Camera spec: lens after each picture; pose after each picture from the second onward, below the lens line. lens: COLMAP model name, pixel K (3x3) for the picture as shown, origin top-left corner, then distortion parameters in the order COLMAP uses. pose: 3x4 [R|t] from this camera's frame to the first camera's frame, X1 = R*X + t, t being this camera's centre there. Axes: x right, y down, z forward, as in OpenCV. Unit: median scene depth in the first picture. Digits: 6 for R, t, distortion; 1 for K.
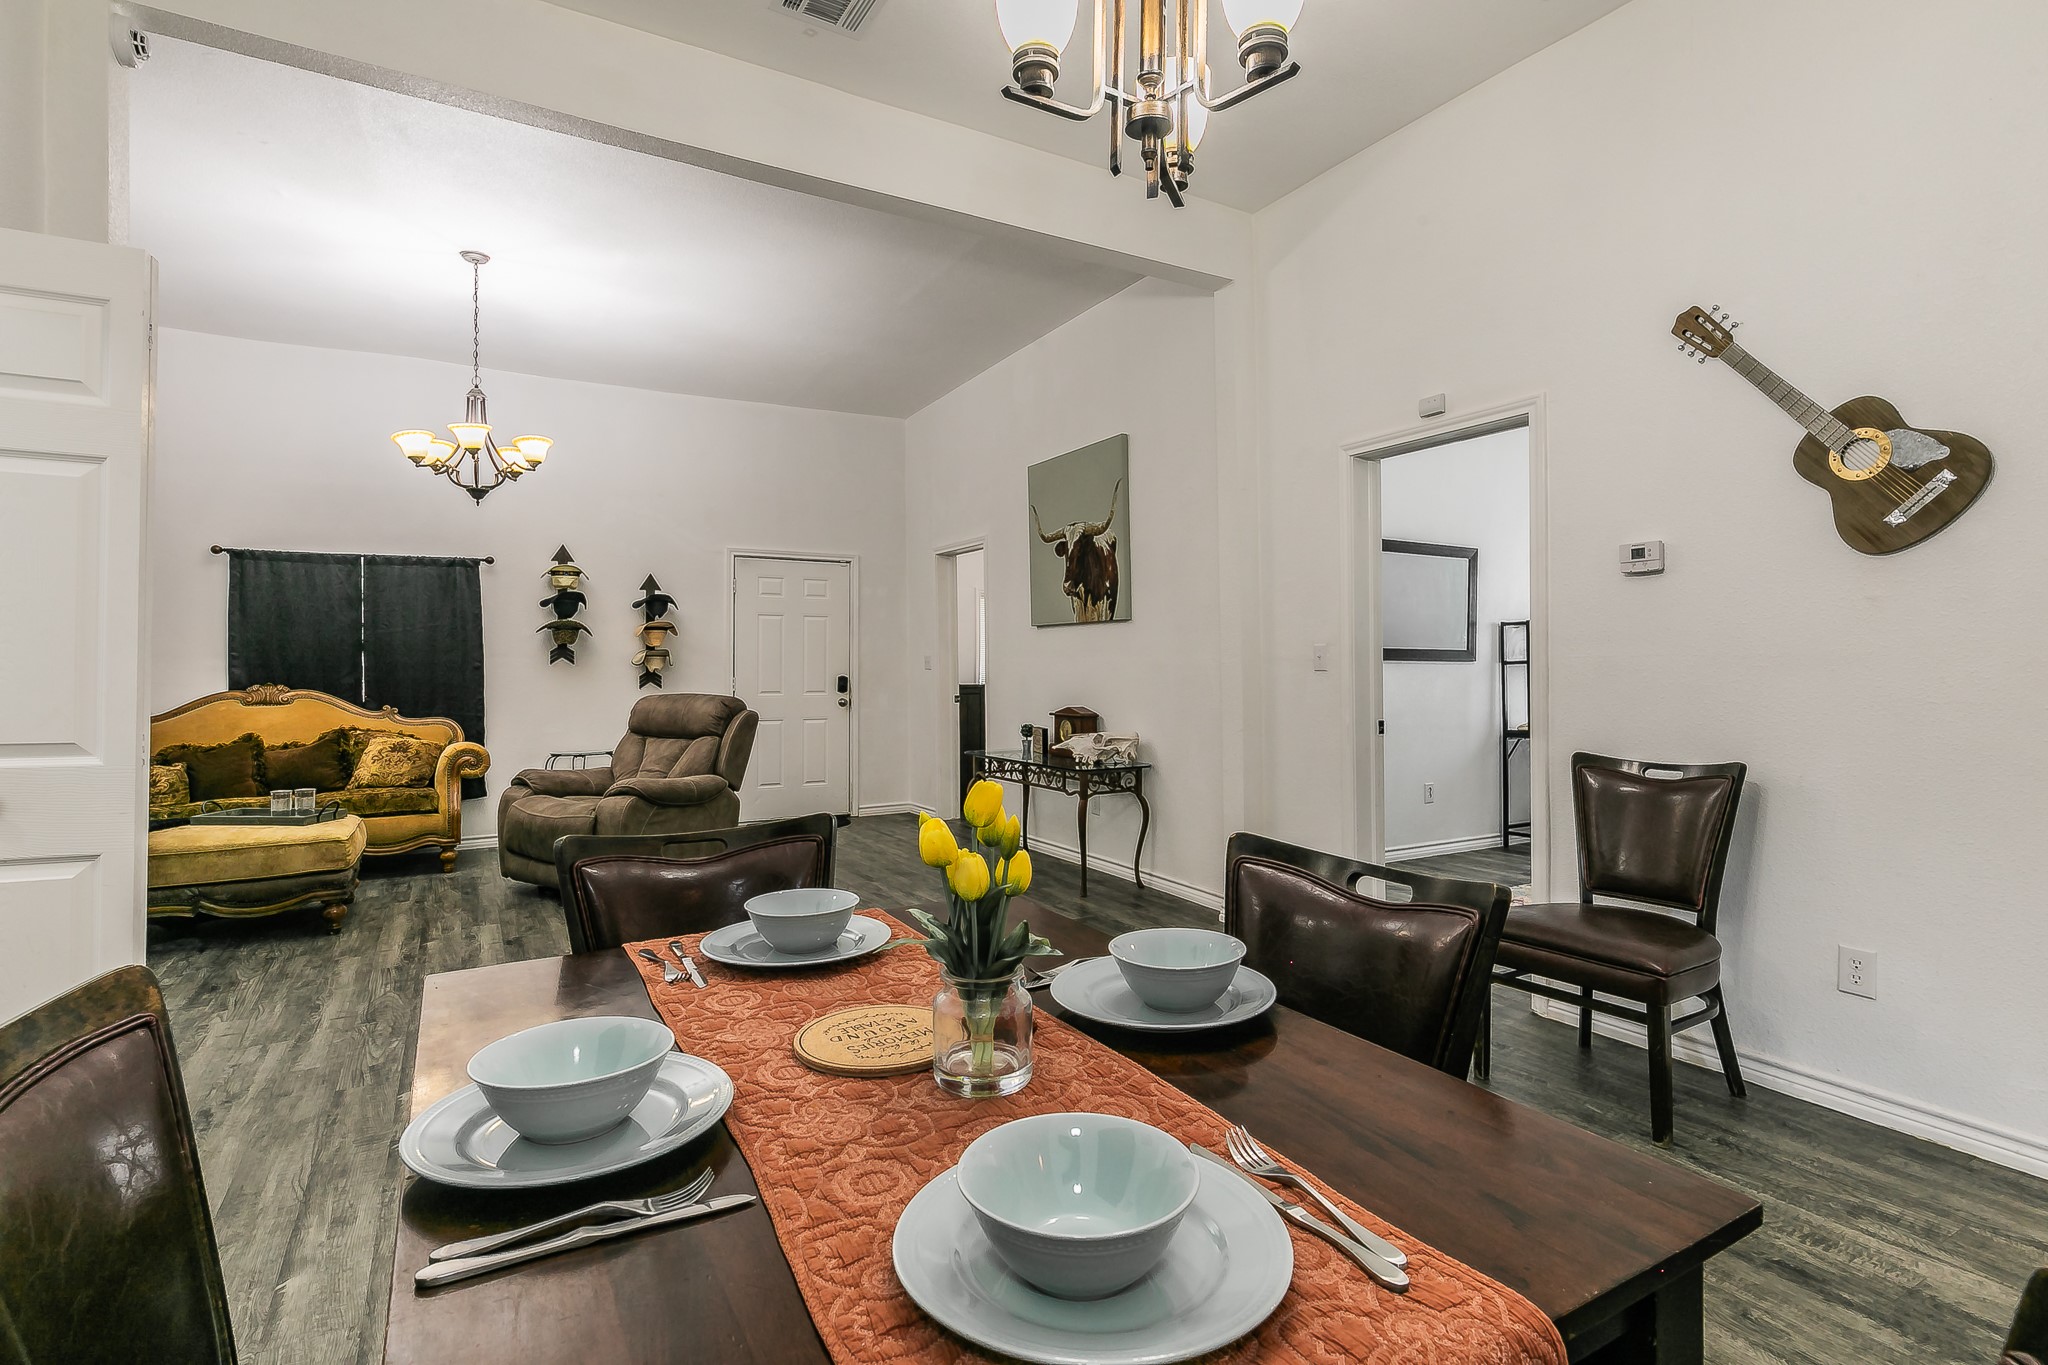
lens RADIAL K [[981.0, 0, 1014.5], [0, 981.0, 665.6], [0, 0, 1]] dist [0.009530, -0.001589]
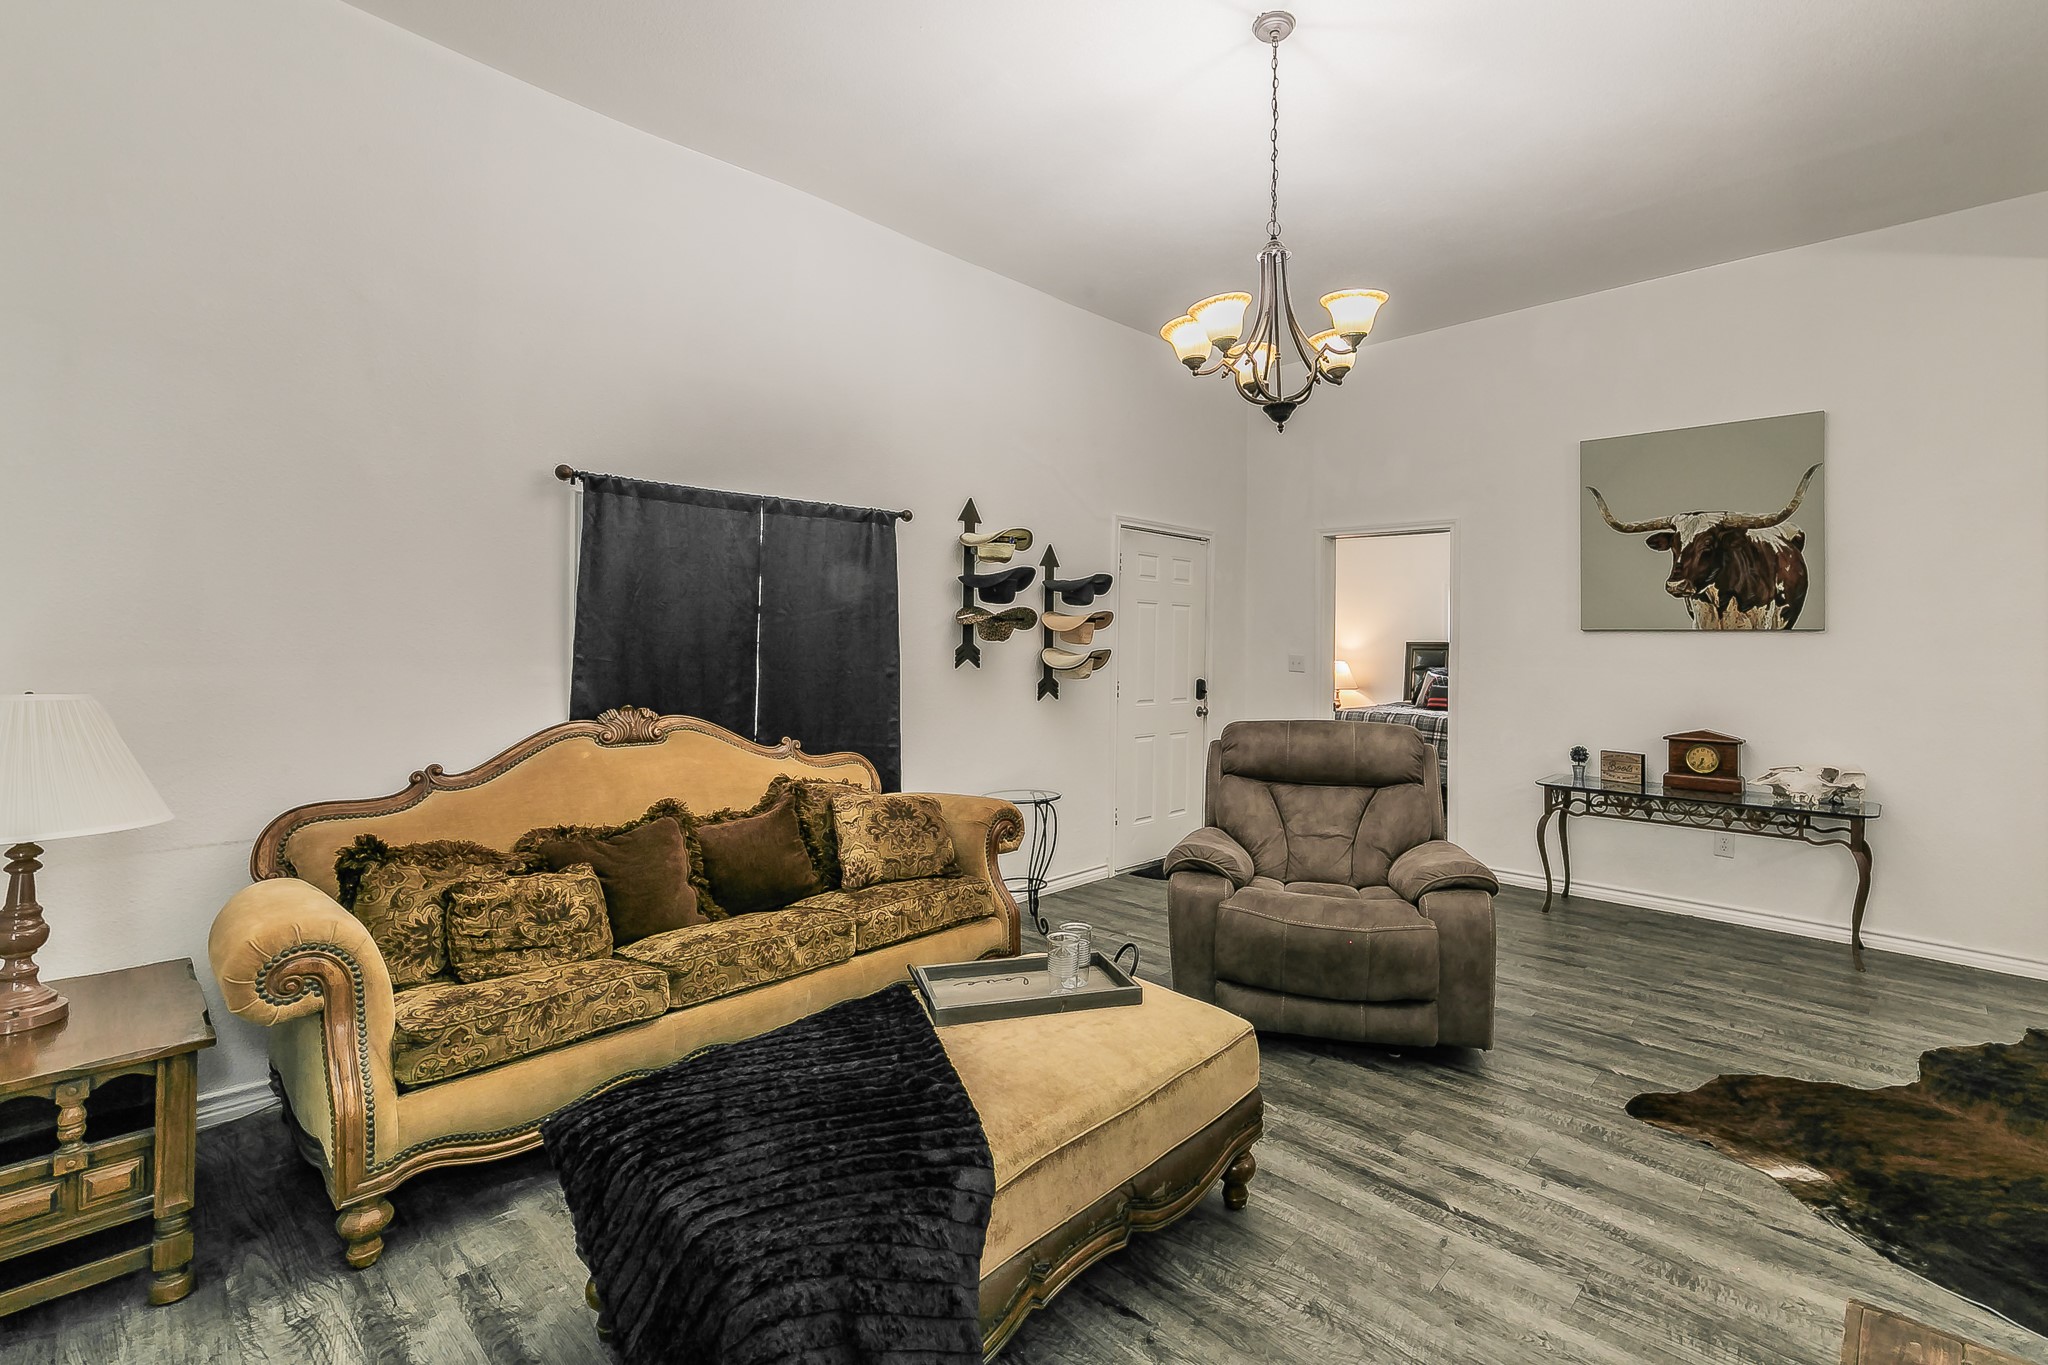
lens RADIAL K [[928.6, 0, 1057.0], [0, 928.6, 630.8], [0, 0, 1]] dist [0.004449, 0.001053]
pose [[0.950844, 0.018104, 0.309142, -0.704380], [-0.015414, 0.999819, -0.011141, -0.025220], [-0.309288, 0.005828, 0.950951, 0.405365]]
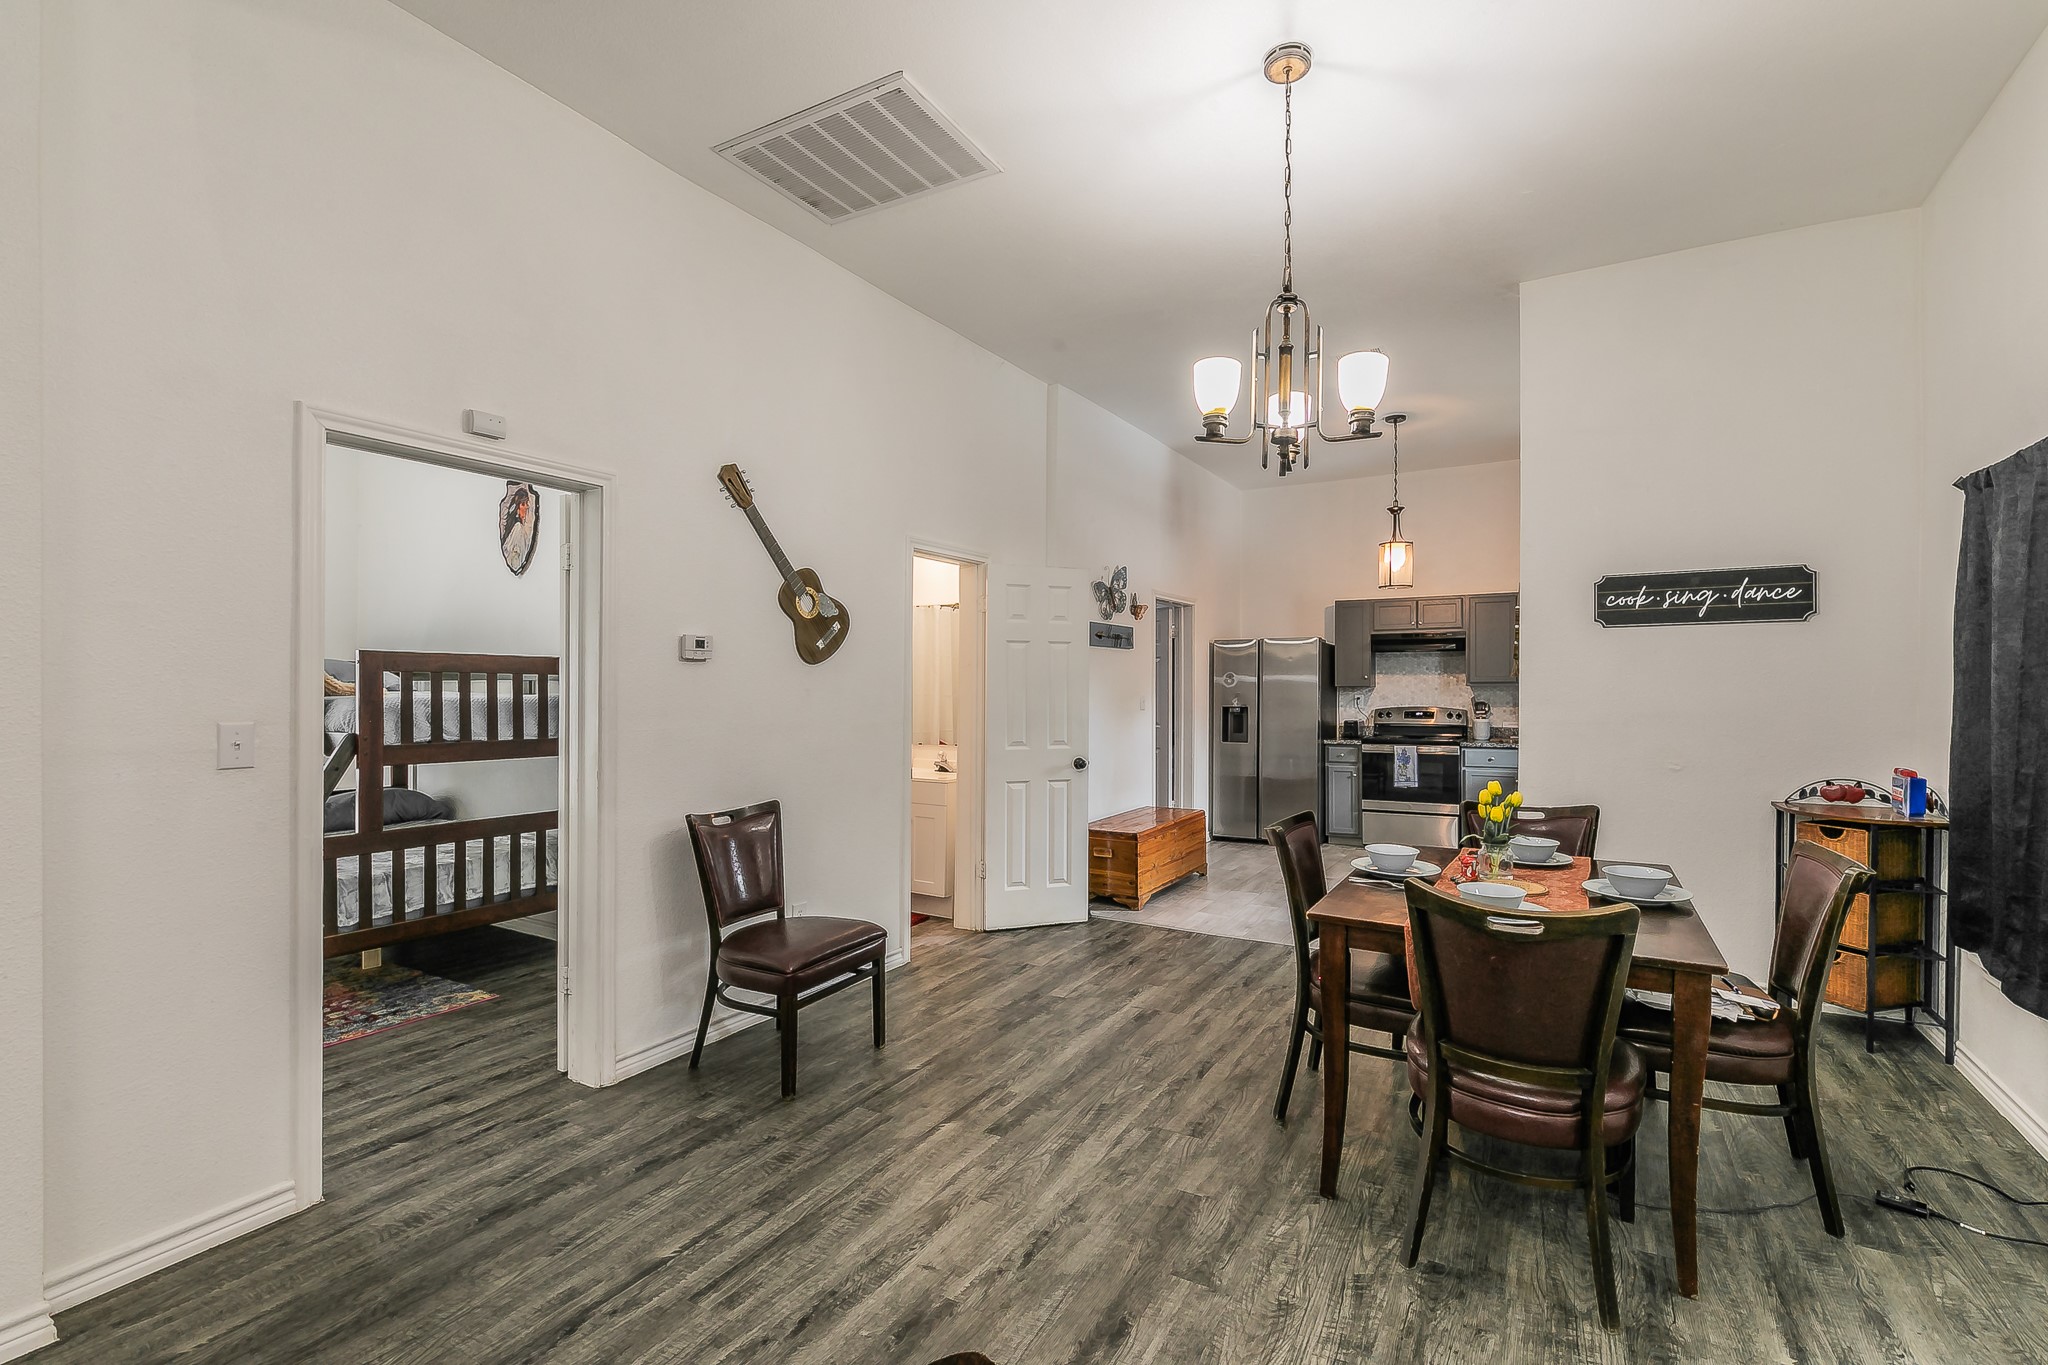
lens RADIAL K [[891.2, 0, 1067.1], [0, 891.2, 702.9], [0, 0, 1]] dist [-0.000724, 0.002698]
pose [[-0.517289, -0.010577, 0.855745, -0.286998], [0.002029, 0.999906, 0.013586, -0.028792], [-0.855808, 0.008764, -0.517219, 0.616984]]
